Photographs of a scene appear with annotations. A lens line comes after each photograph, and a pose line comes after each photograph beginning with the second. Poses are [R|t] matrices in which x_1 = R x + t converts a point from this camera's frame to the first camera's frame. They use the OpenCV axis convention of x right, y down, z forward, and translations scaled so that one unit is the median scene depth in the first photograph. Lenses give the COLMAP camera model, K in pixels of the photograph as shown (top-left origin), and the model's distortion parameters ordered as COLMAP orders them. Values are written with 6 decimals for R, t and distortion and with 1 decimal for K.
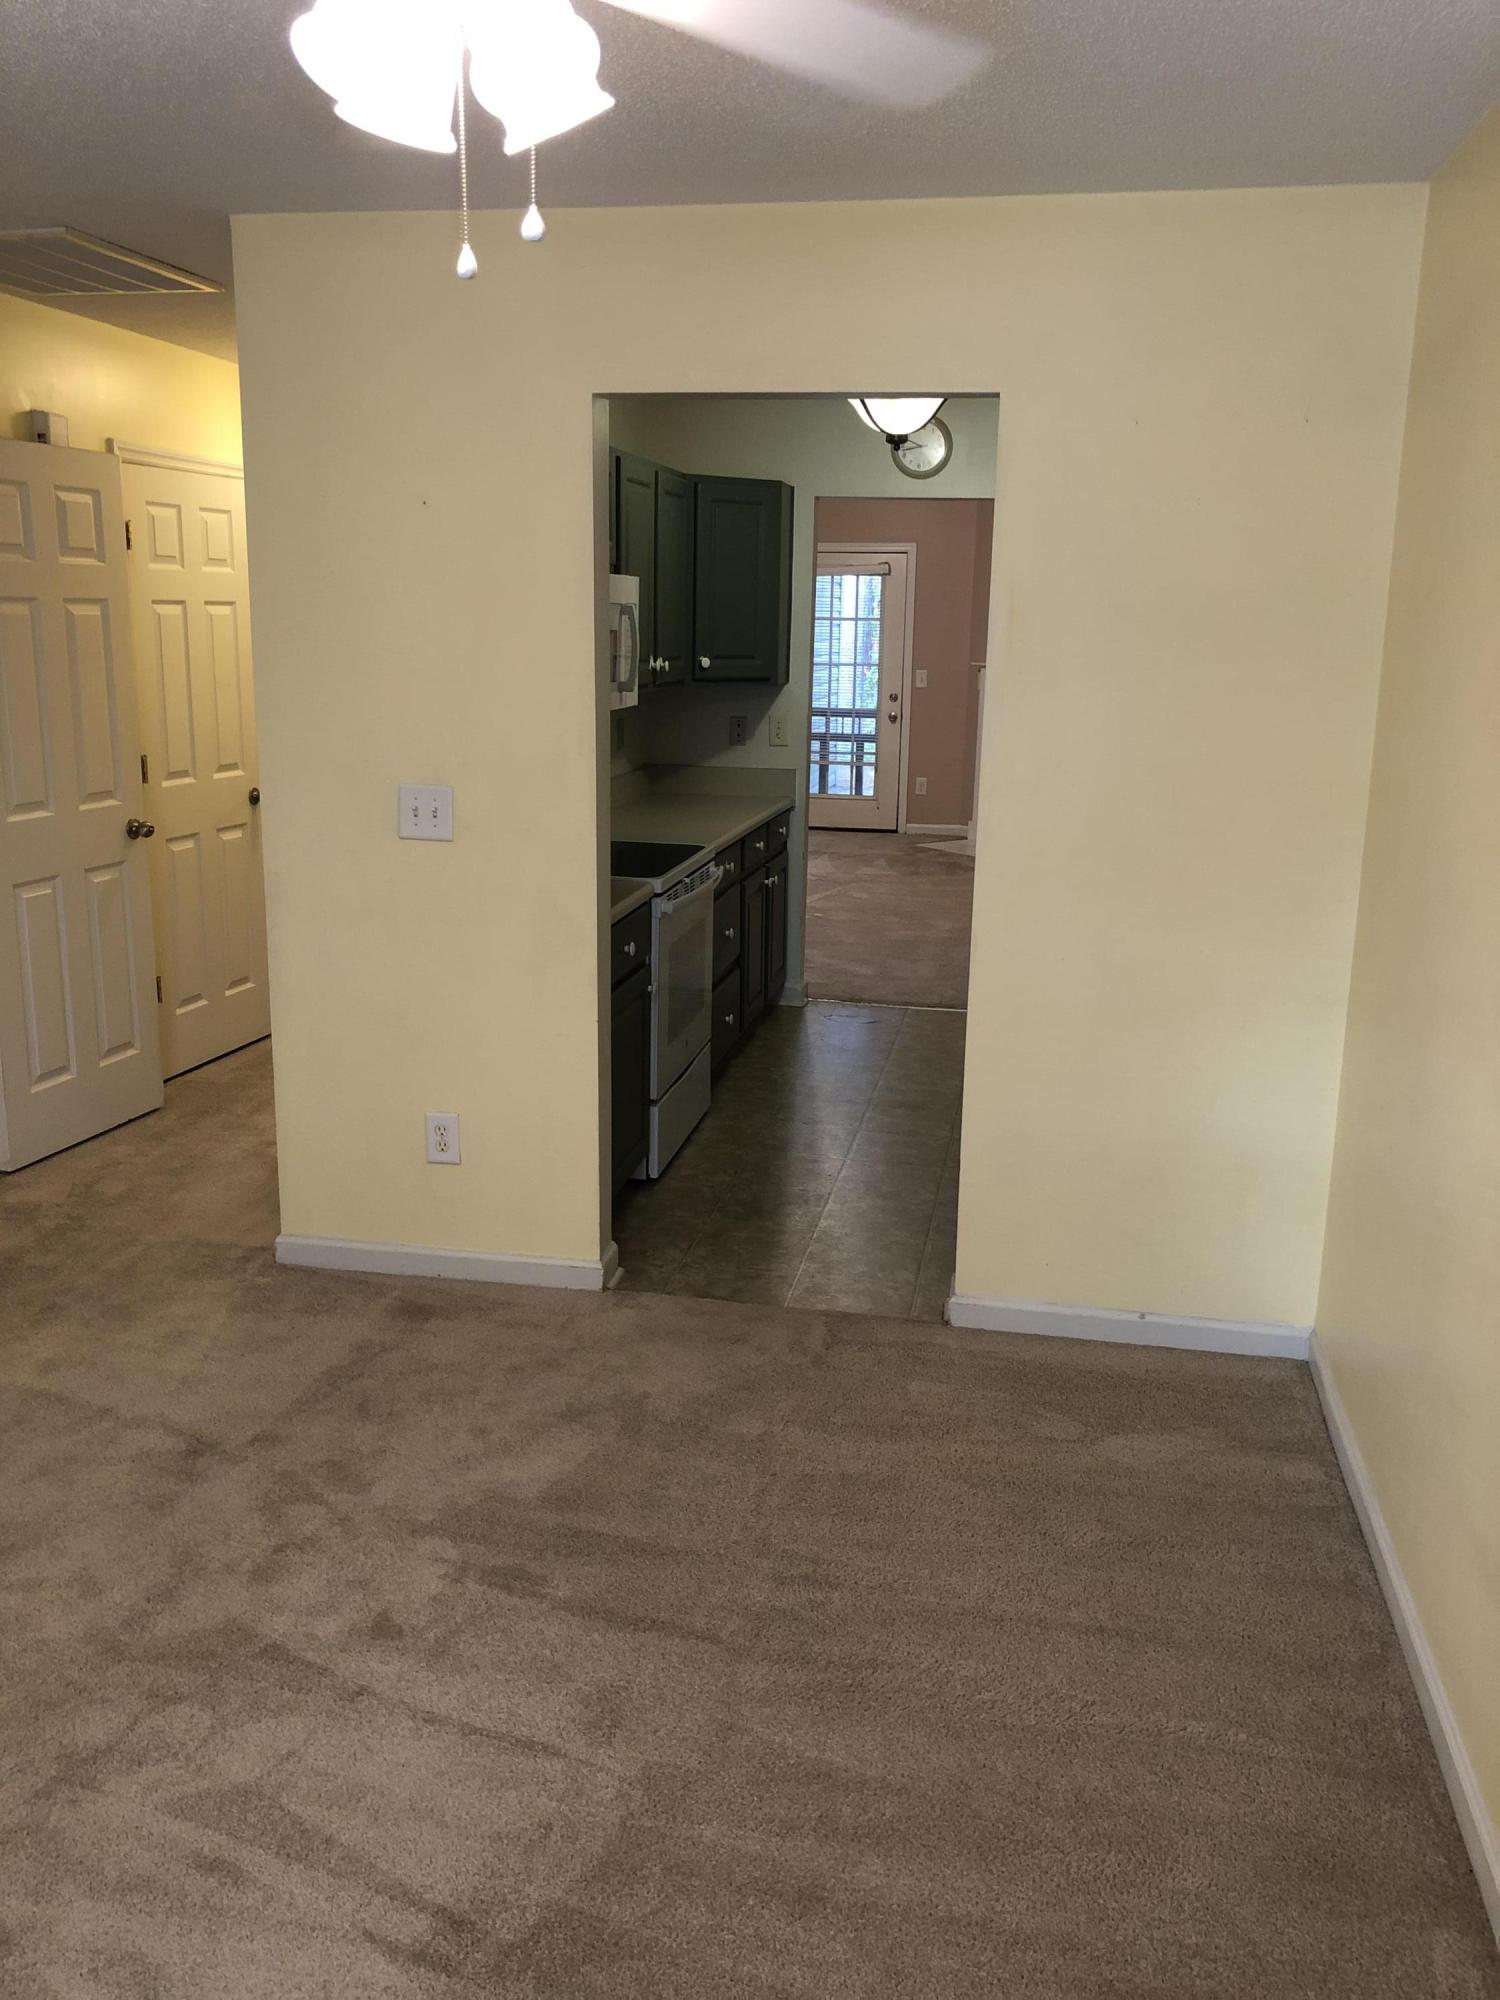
lens RADIAL K [[1620.7, 0, 749.3], [0, 1620.7, 991.9], [0, 0, 1]] dist [0.126052, -0.300788]
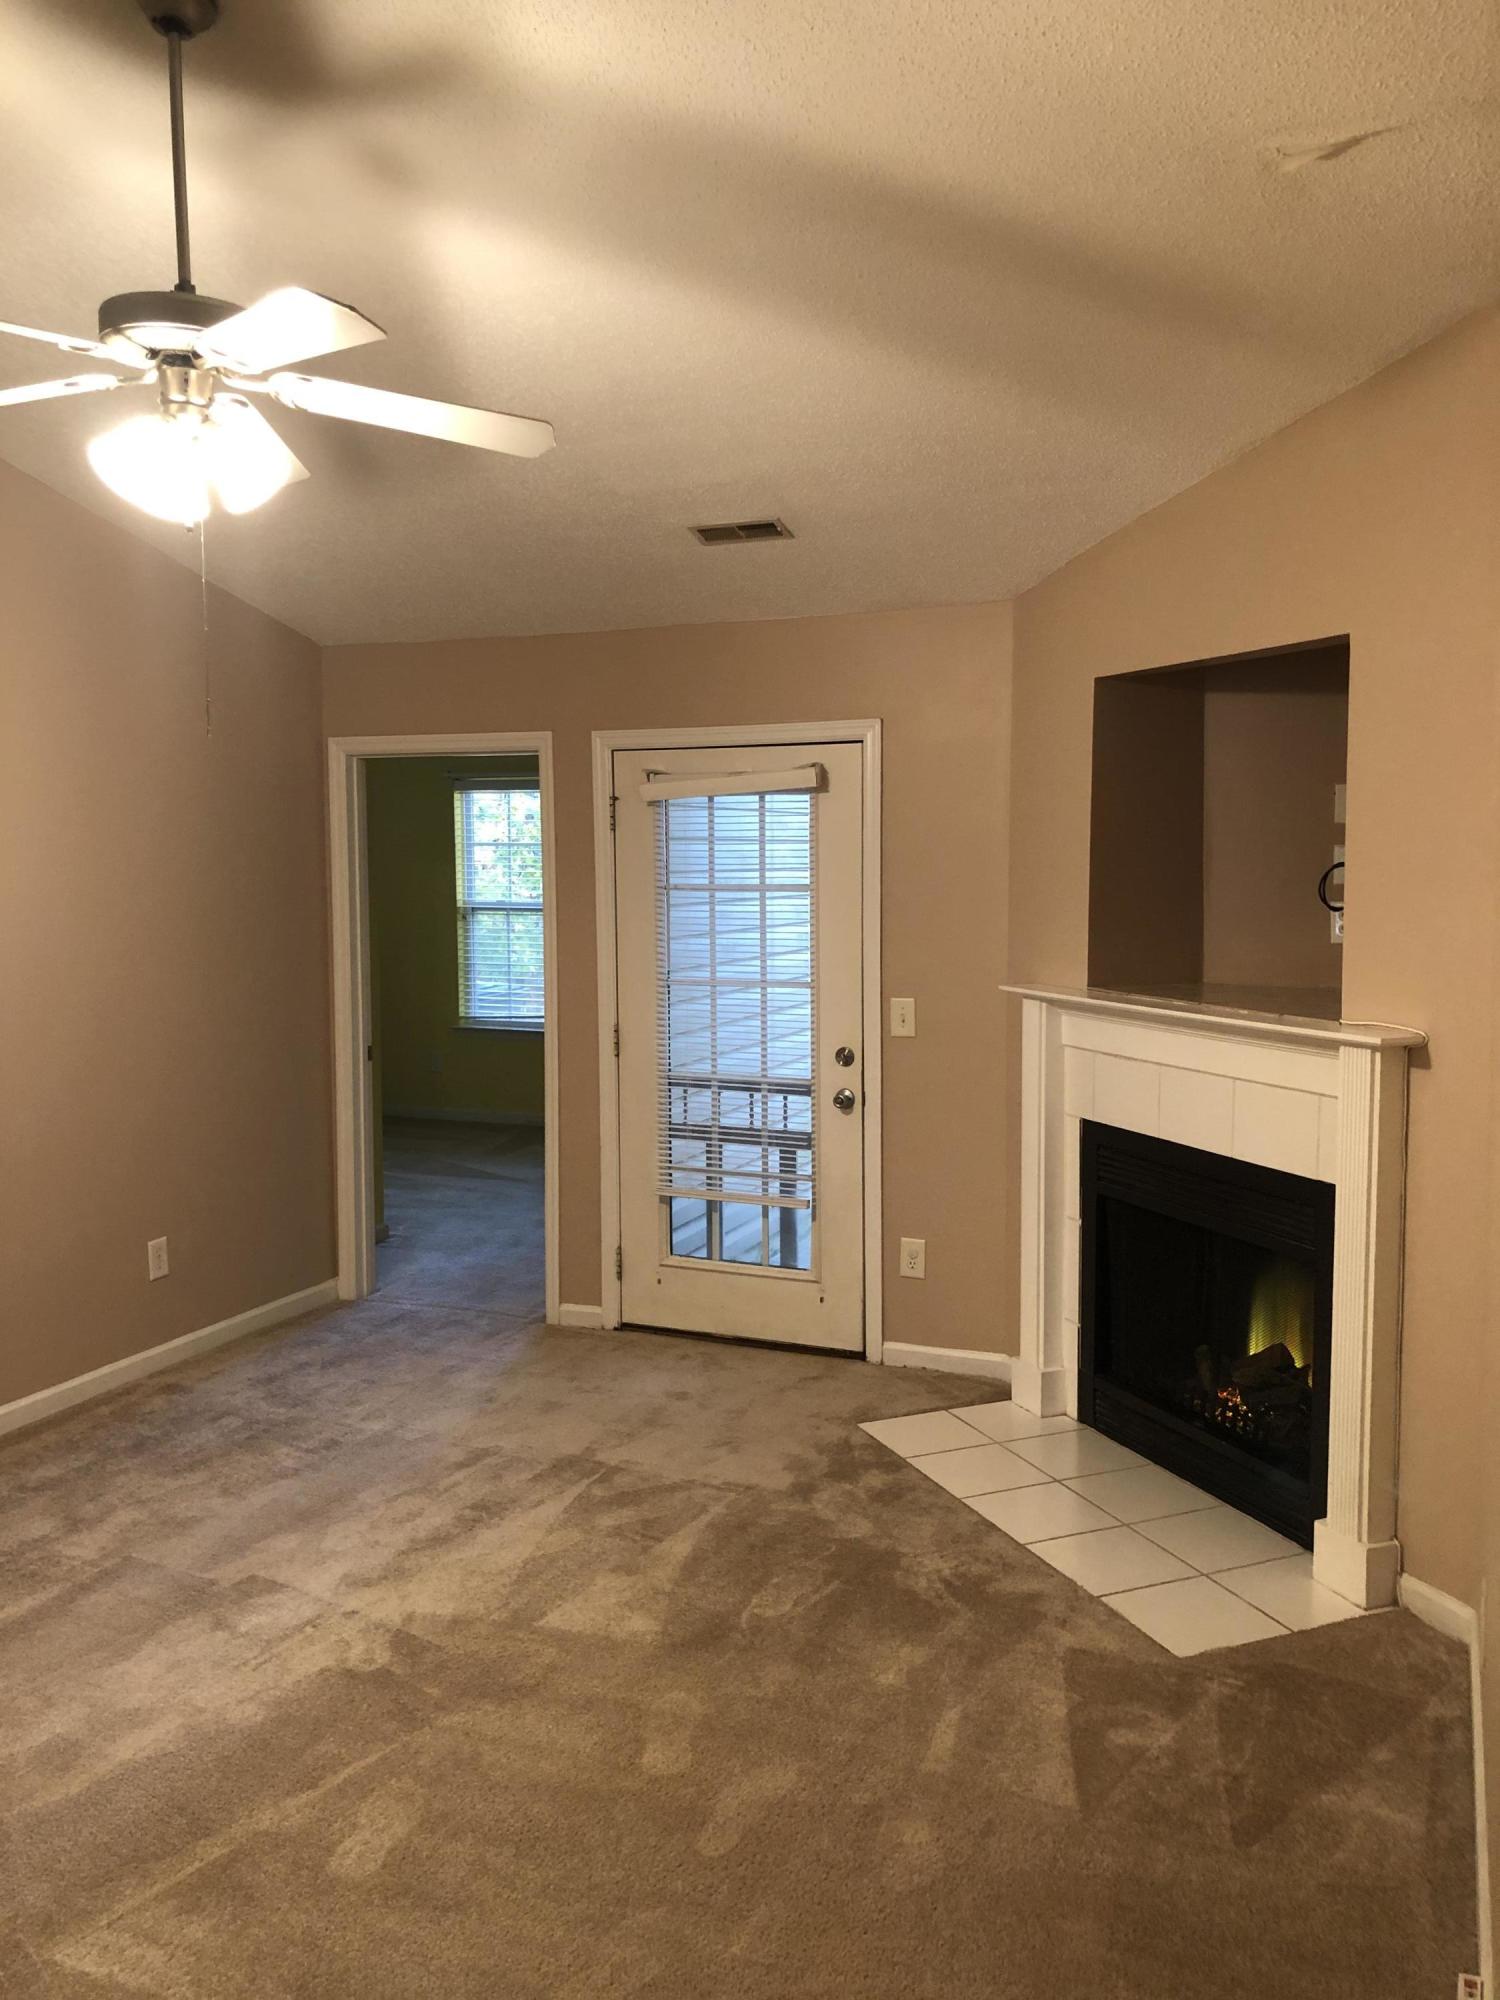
lens RADIAL K [[1638.6, 0, 749.8], [0, 1638.6, 975.5], [0, 0, 1]] dist [0.040354, -0.041154]
pose [[0.978545, -0.005960, -0.205948, 0.393266], [-0.026789, 0.987416, -0.155860, -0.336454], [0.204285, 0.158033, 0.966071, 1.424333]]
